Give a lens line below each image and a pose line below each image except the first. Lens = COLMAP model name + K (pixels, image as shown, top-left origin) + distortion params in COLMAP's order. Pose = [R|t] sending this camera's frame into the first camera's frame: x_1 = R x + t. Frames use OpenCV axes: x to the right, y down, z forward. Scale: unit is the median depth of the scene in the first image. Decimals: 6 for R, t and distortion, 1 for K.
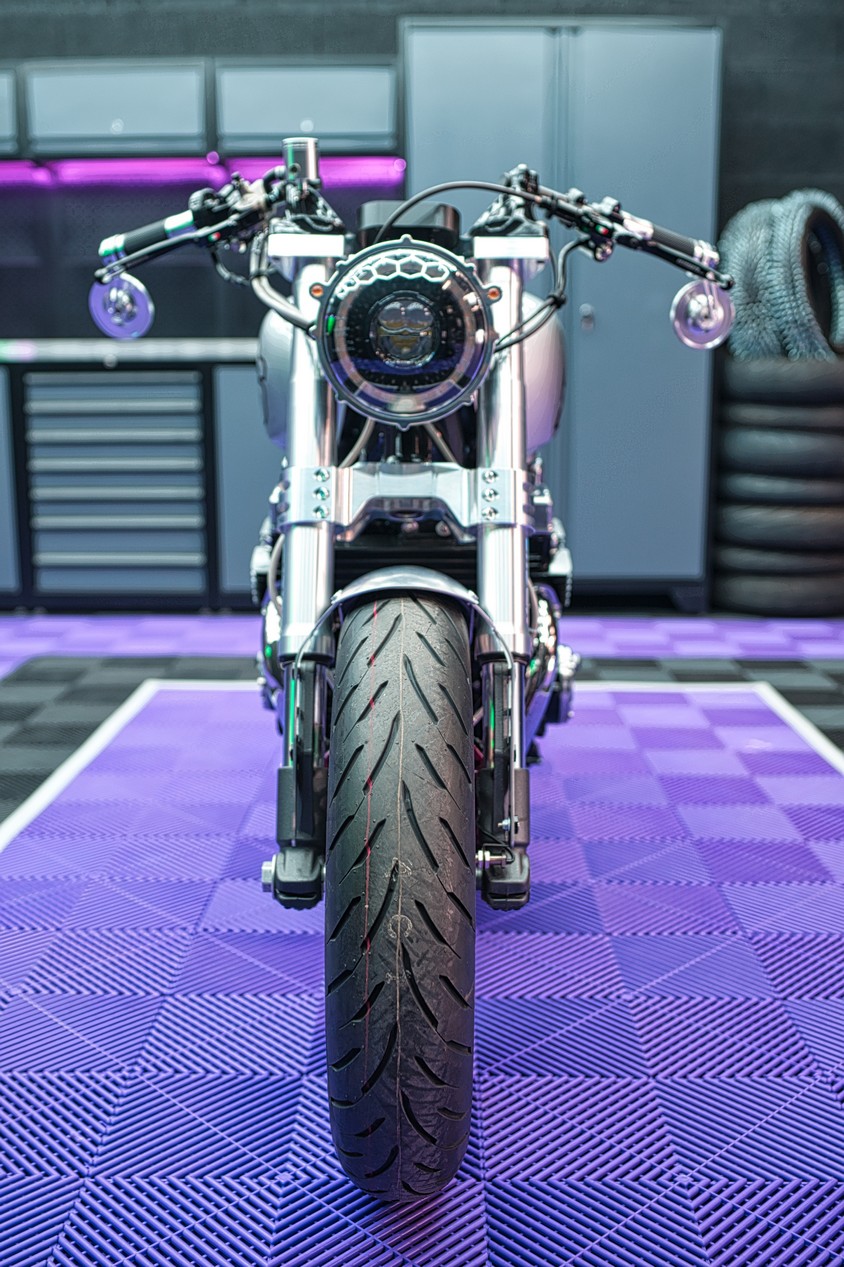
lens RADIAL K [[1292.6, 0, 422.0], [0, 1292.6, 633.5], [0, 0, 1]] dist [-0.070386, 0.007743]
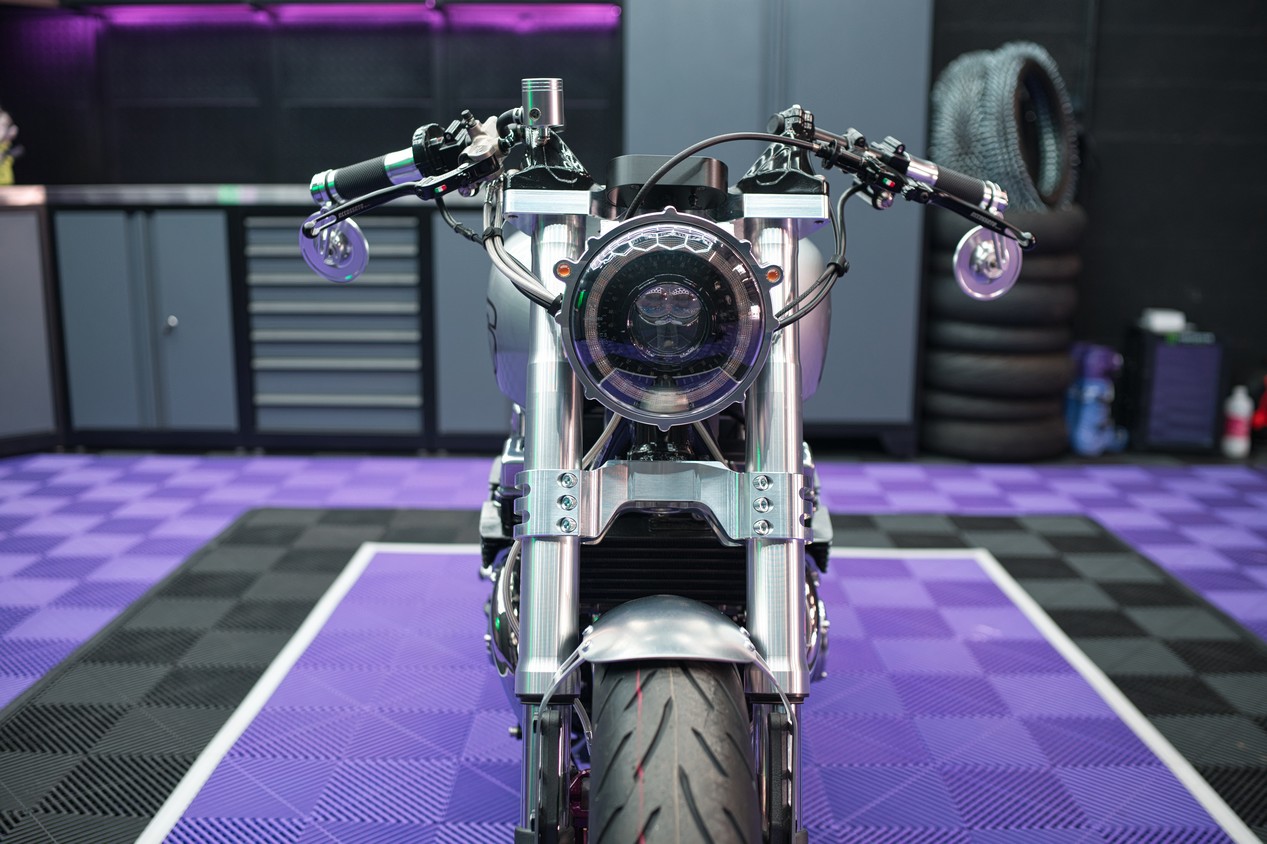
lens RADIAL K [[1194.8, 0, 632.1], [0, 1194.8, 424.6], [0, 0, 1]] dist [-0.044561, -0.004503]
pose [[0.999939, 0.006206, 0.009135, -0.039236], [-0.006264, 0.999960, 0.006317, -0.154694], [-0.009095, -0.006374, 0.999938, 0.194971]]
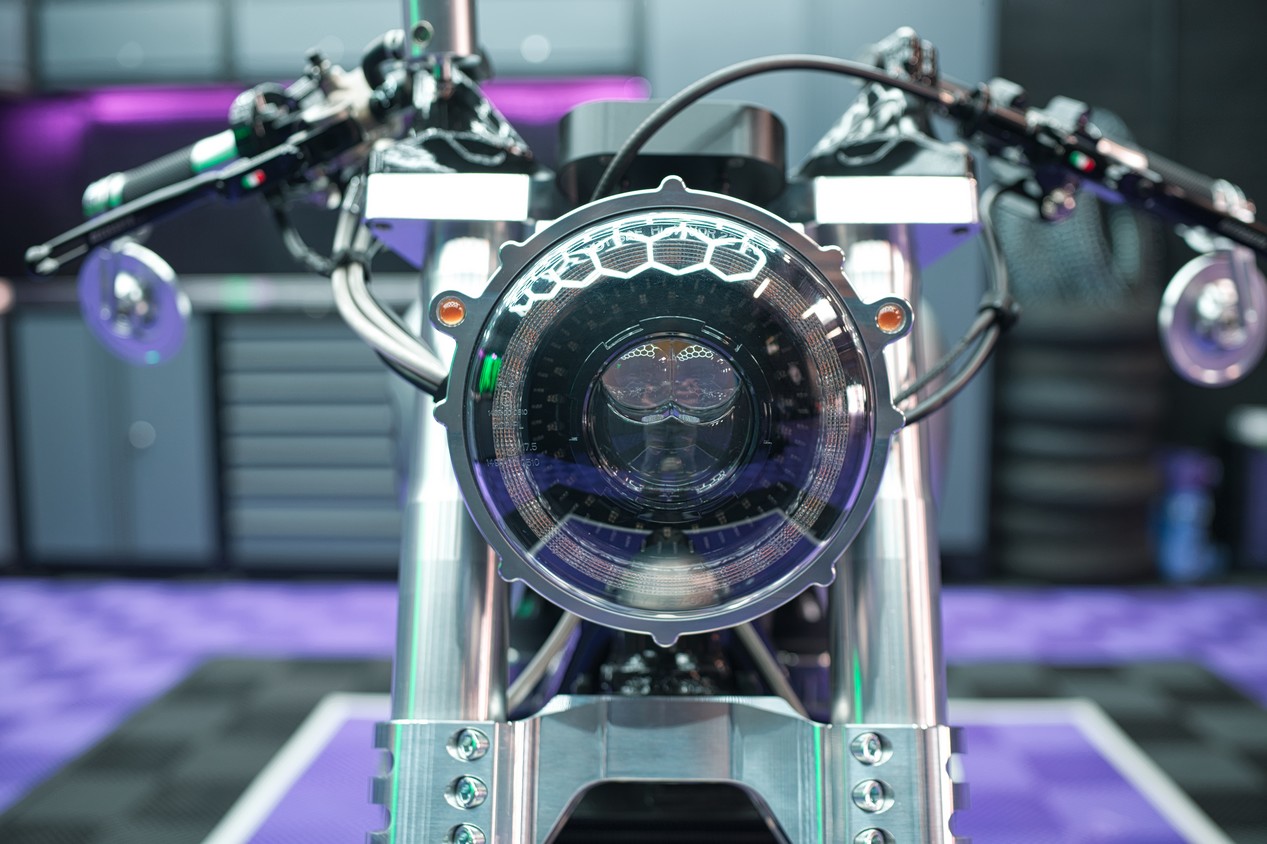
lens RADIAL K [[1194.8, 0, 632.1], [0, 1194.8, 424.6], [0, 0, 1]] dist [-0.044561, -0.004503]
pose [[0.999835, -0.000423, -0.018154, -0.016348], [-0.001167, 0.996167, -0.087469, -0.180310], [0.018122, 0.087476, 0.996002, 0.571589]]
